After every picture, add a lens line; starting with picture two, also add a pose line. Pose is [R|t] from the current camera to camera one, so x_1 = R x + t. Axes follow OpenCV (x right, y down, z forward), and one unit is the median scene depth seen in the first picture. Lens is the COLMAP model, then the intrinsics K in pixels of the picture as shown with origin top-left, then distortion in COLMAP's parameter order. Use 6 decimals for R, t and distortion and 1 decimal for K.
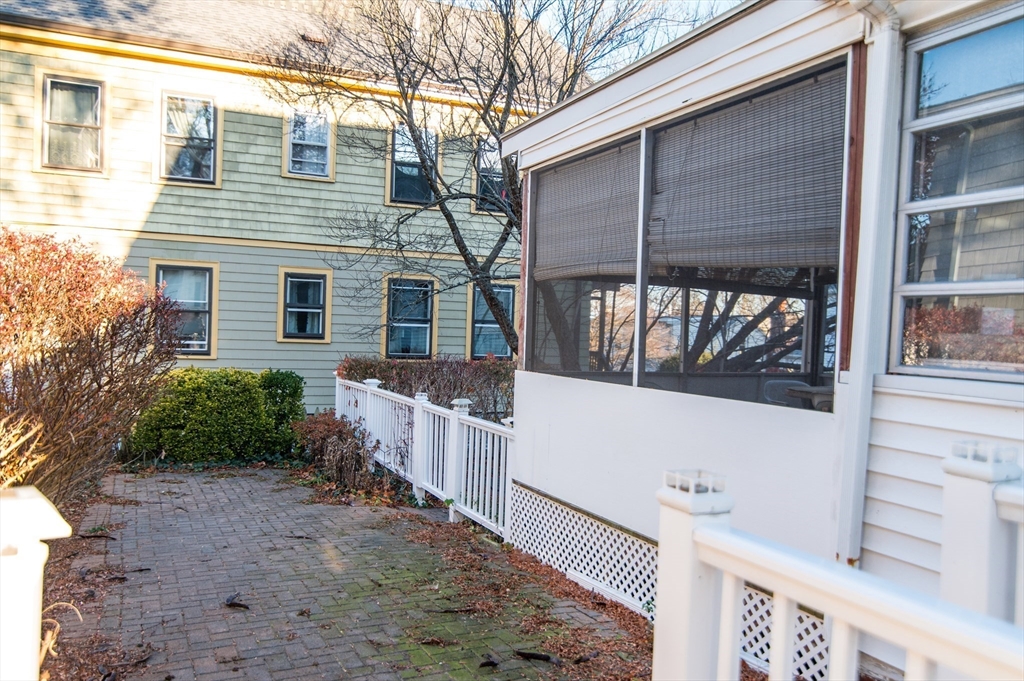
lens RADIAL K [[830.9, 0, 512.0], [0, 830.9, 340.5], [0, 0, 1]] dist [-0.000841, -0.008930]
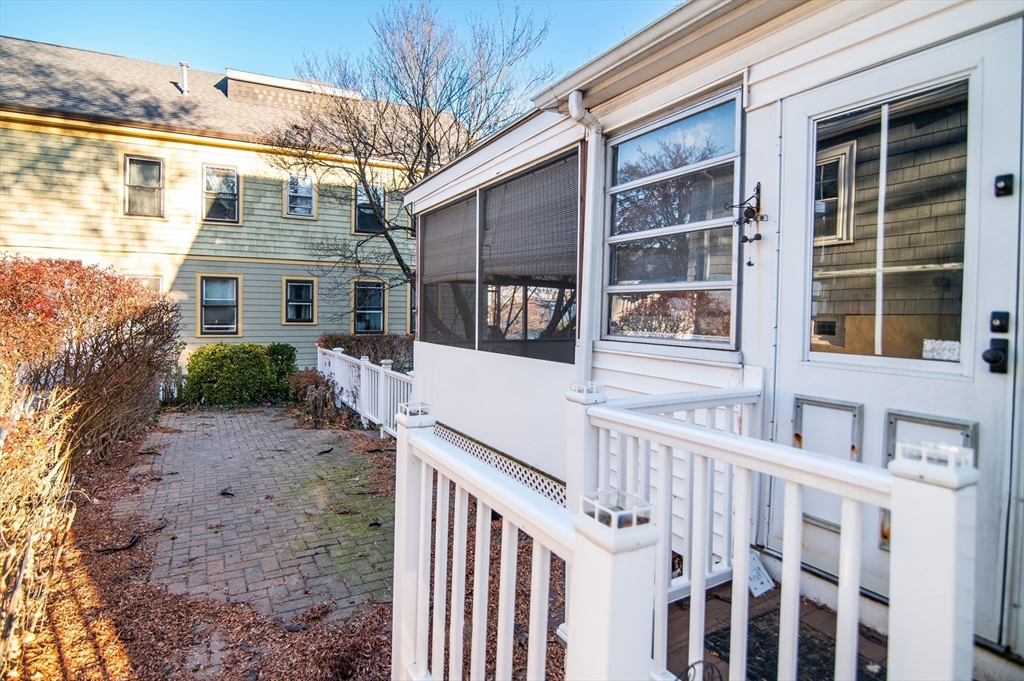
lens RADIAL K [[558.9, 0, 509.7], [0, 558.9, 316.5], [0, 0, 1]] dist [-0.030725, -0.000022]
pose [[0.998879, -0.022549, 0.041621, 0.110435], [0.022512, 0.999746, 0.001366, -0.006124], [-0.041641, -0.000427, 0.999133, -0.051521]]
